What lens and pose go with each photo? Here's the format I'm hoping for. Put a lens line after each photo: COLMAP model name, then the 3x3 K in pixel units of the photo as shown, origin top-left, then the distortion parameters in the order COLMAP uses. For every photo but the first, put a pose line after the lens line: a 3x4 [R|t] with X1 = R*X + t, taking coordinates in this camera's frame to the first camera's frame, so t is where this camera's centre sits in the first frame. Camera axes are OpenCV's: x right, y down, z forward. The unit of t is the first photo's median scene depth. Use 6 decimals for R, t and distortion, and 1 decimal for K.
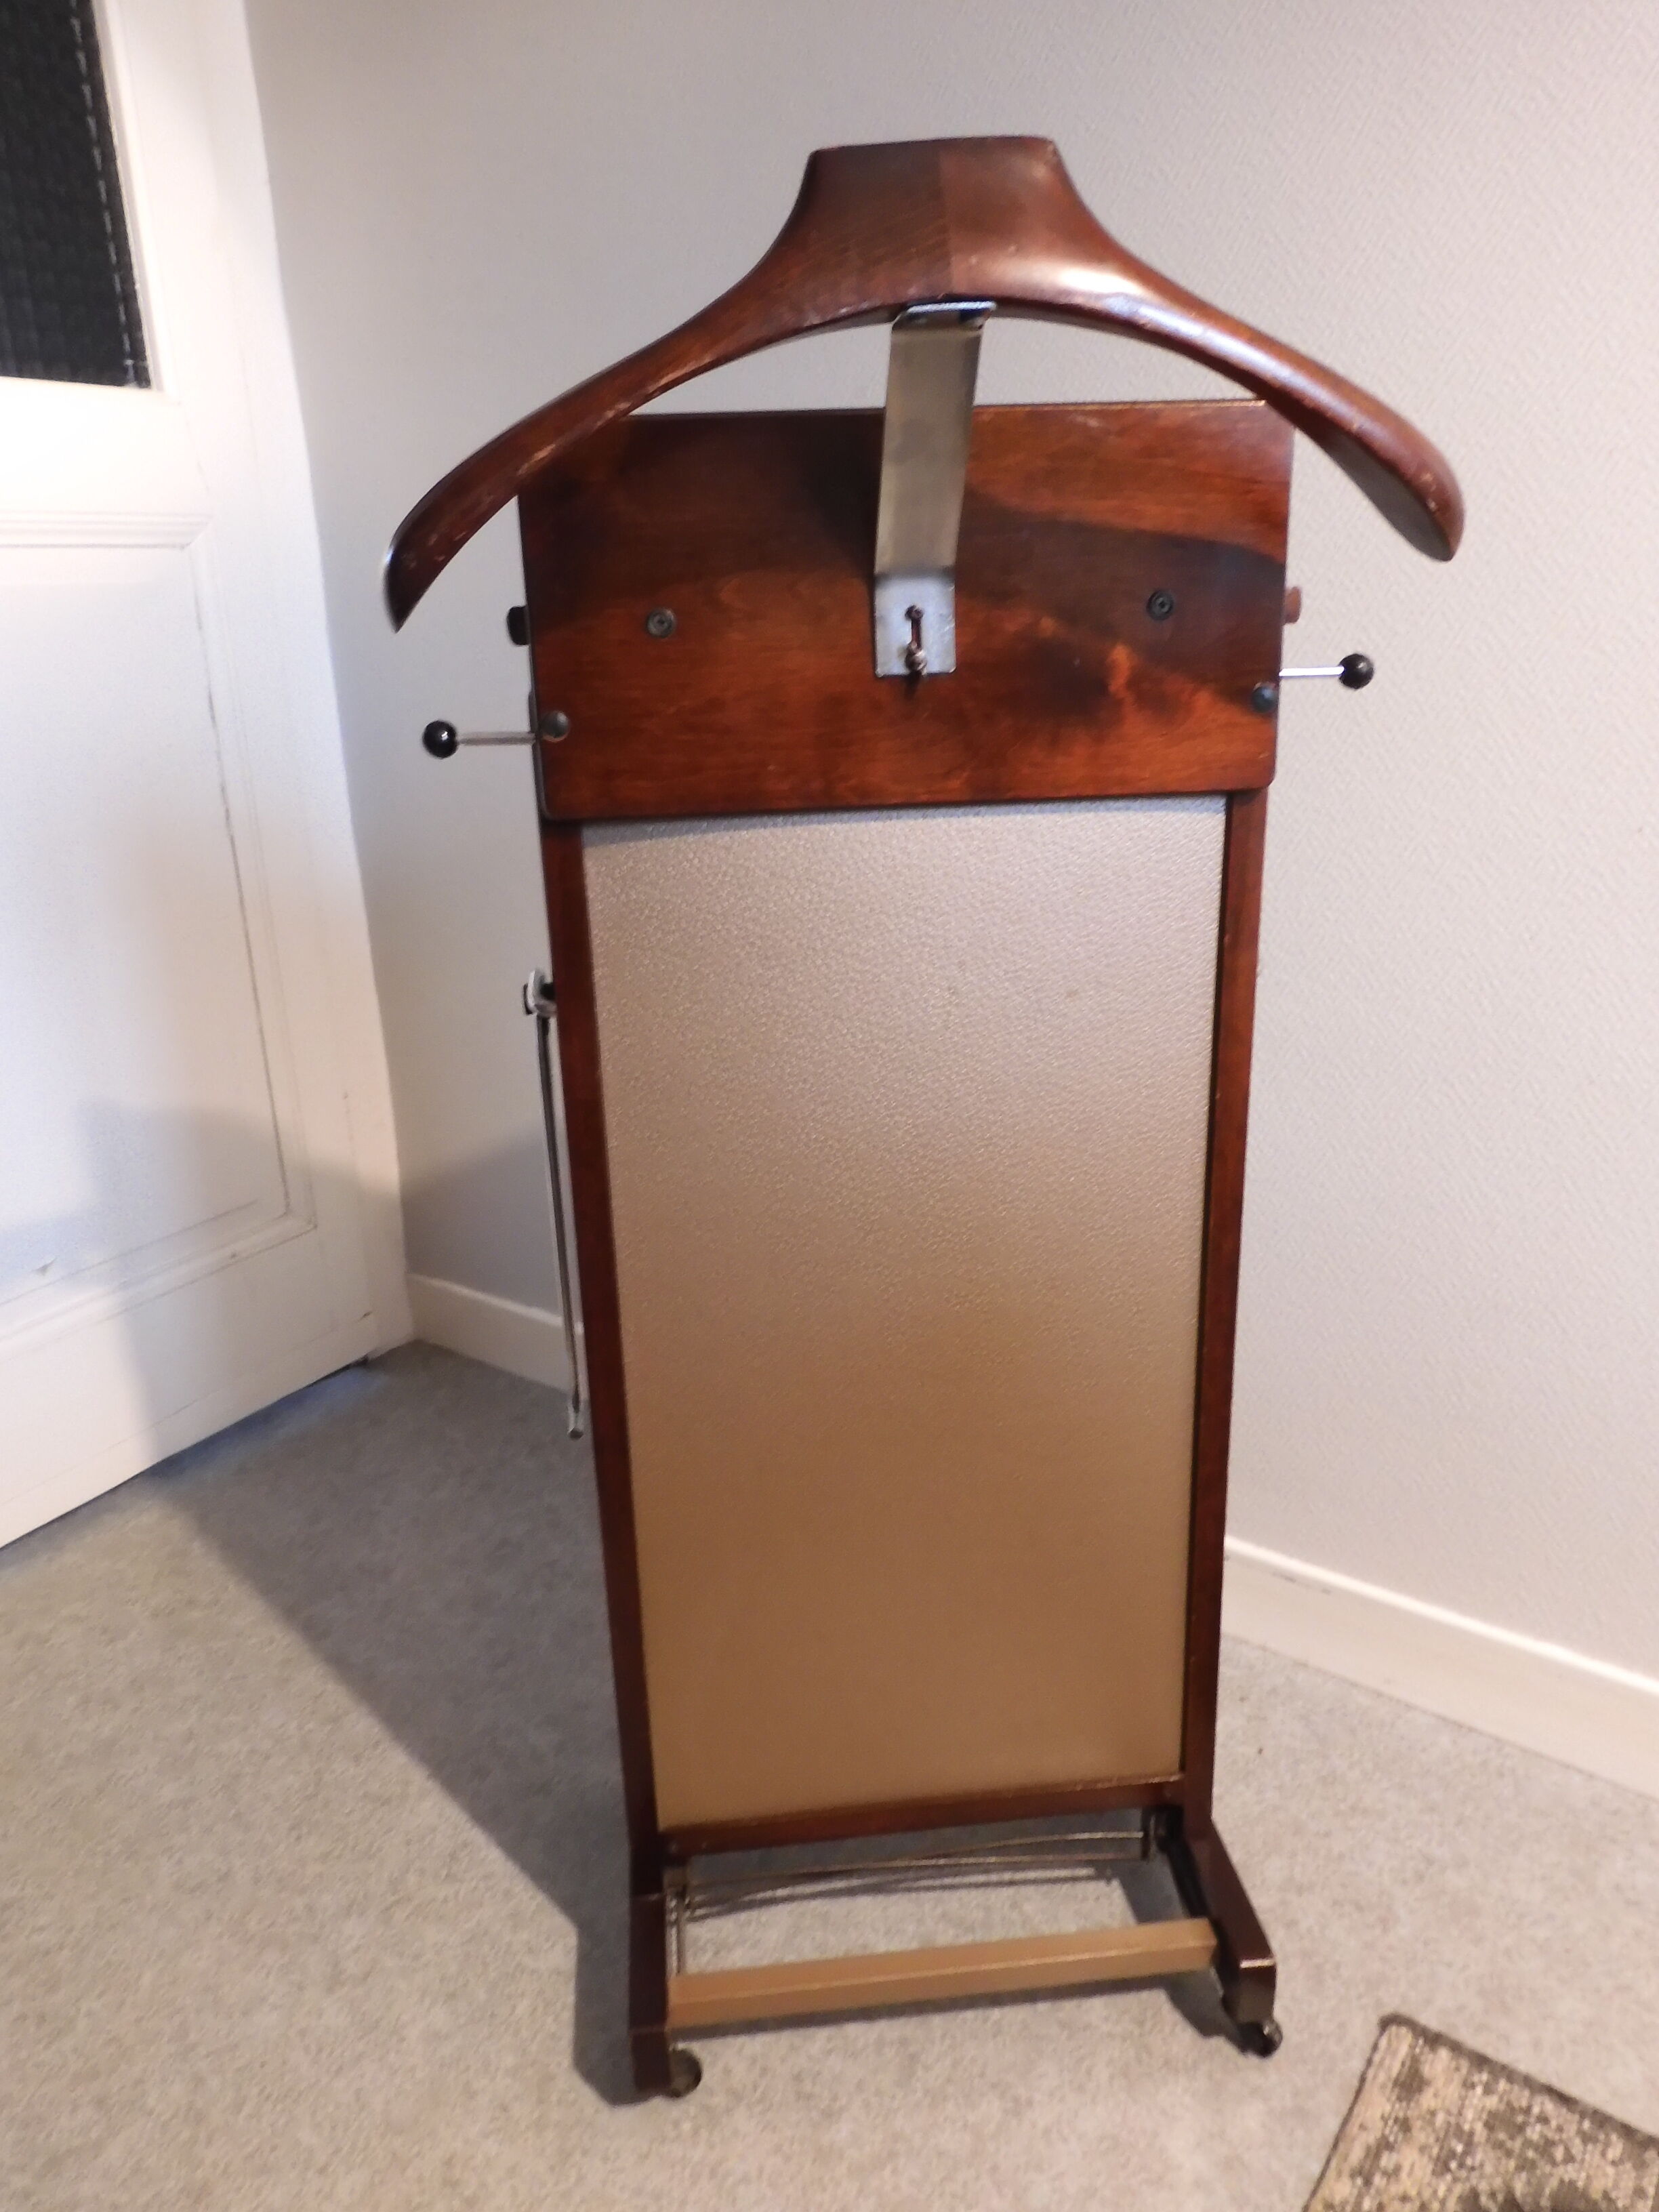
lens RADIAL K [[1596.1, 0, 830.1], [0, 1596.1, 1106.4], [0, 0, 1]] dist [0.003762, -0.006601]
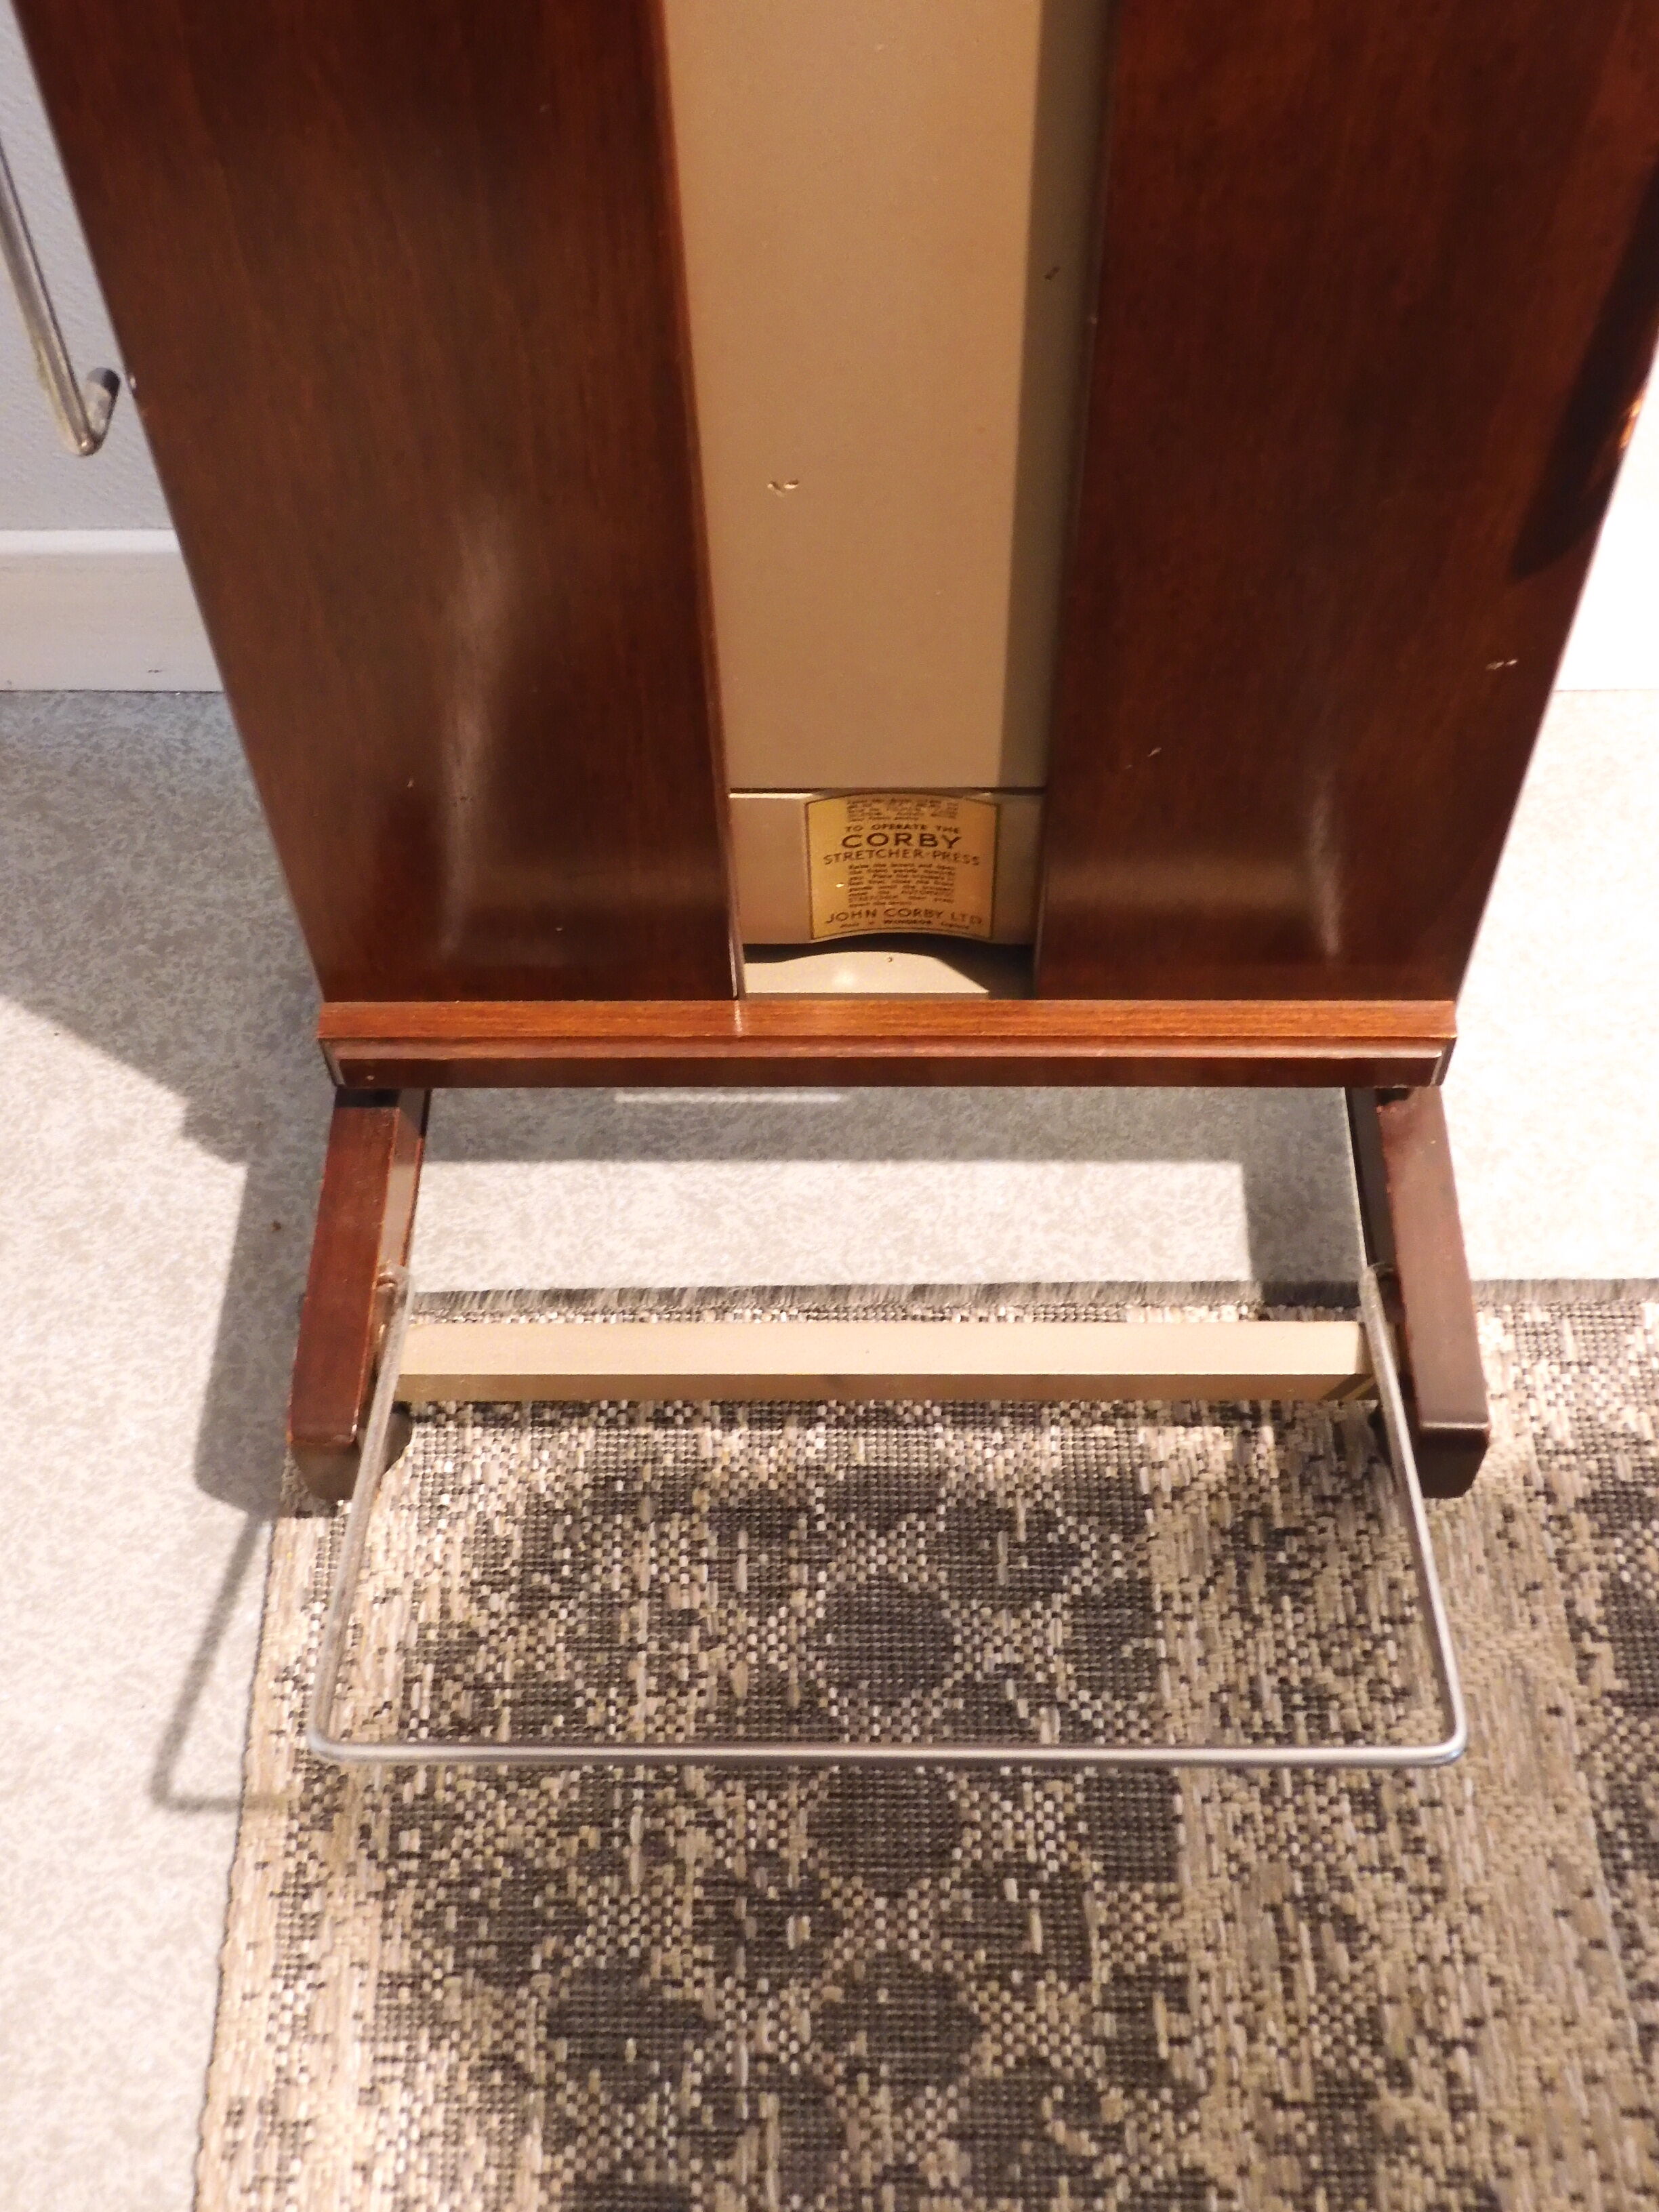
lens RADIAL K [[2499.7, 0, 841.1], [0, 2499.7, 1103.3], [0, 0, 1]] dist [0.026943, 0.000000]
pose [[0.812421, -0.486829, 0.320888, 0.255854], [0.183667, 0.735995, 0.651596, -0.054554], [-0.553388, -0.470435, 0.687352, 0.290401]]
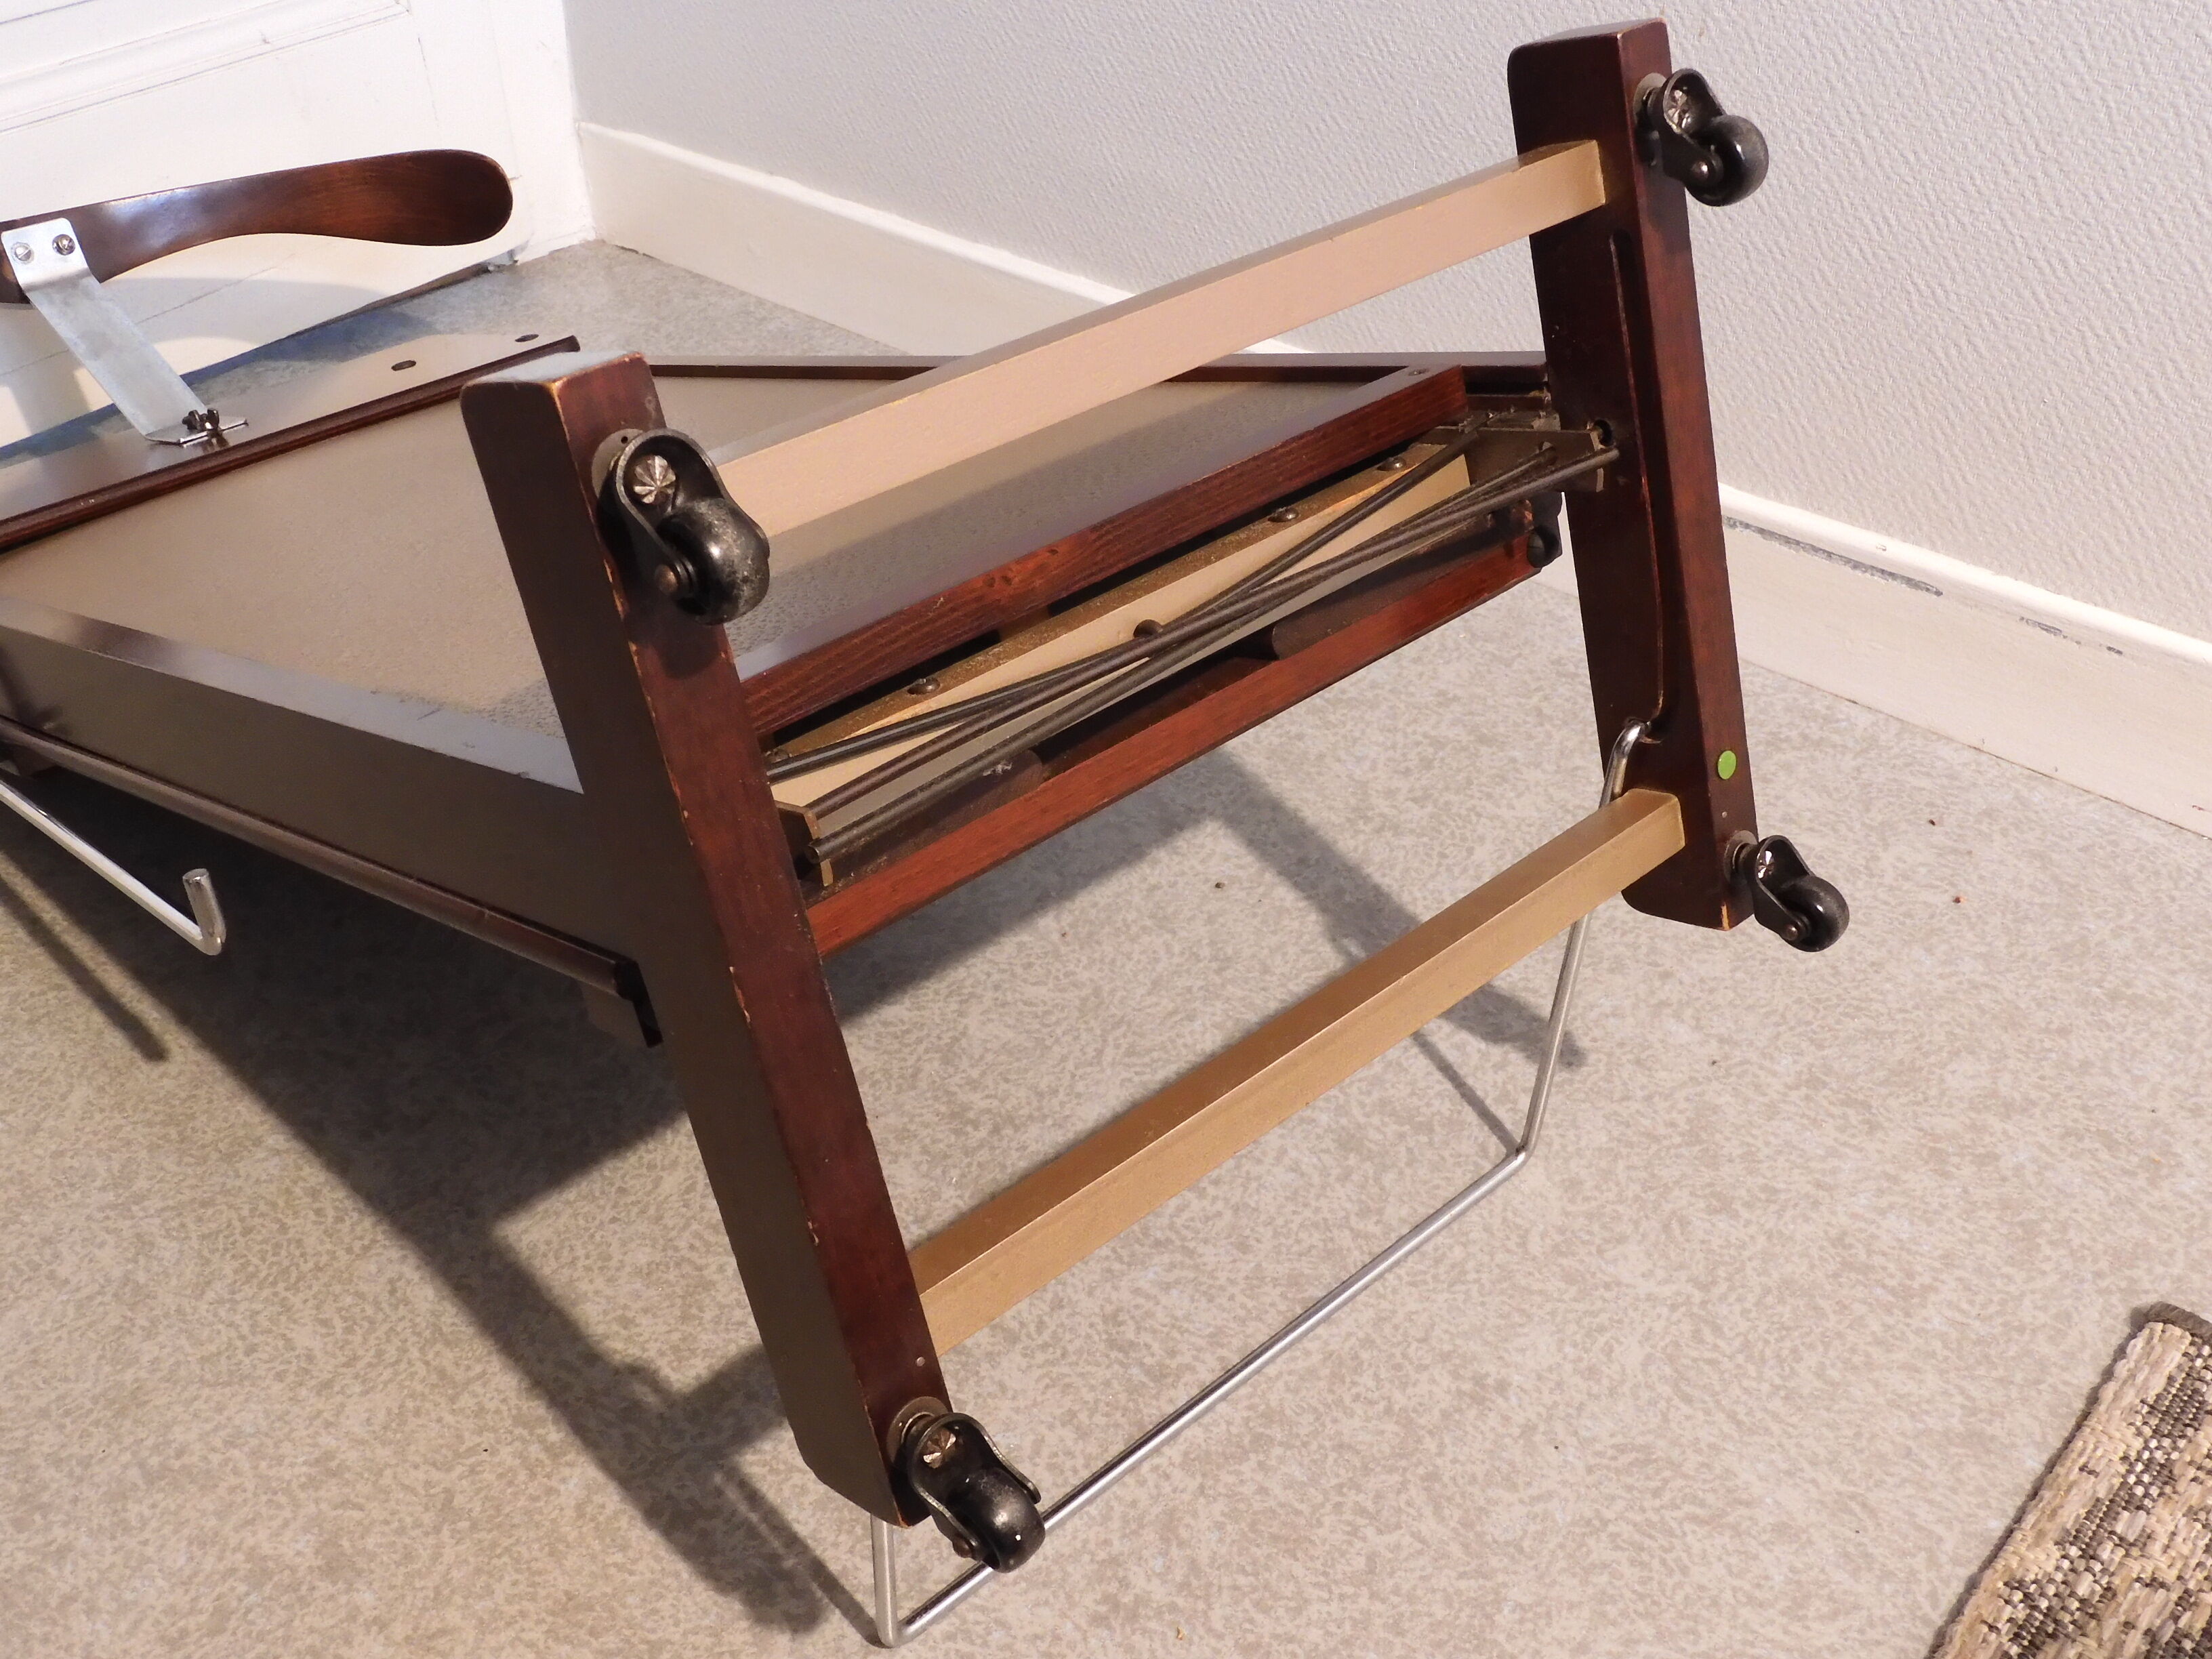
lens RADIAL K [[2250.4, 0, 1108.4], [0, 2250.4, 843.3], [0, 0, 1]] dist [0.004880, 0.000000]
pose [[0.995080, 0.063907, -0.075711, 0.030216], [-0.037420, 0.949983, 0.310051, 0.179698], [0.091739, -0.305692, 0.947700, 0.258427]]
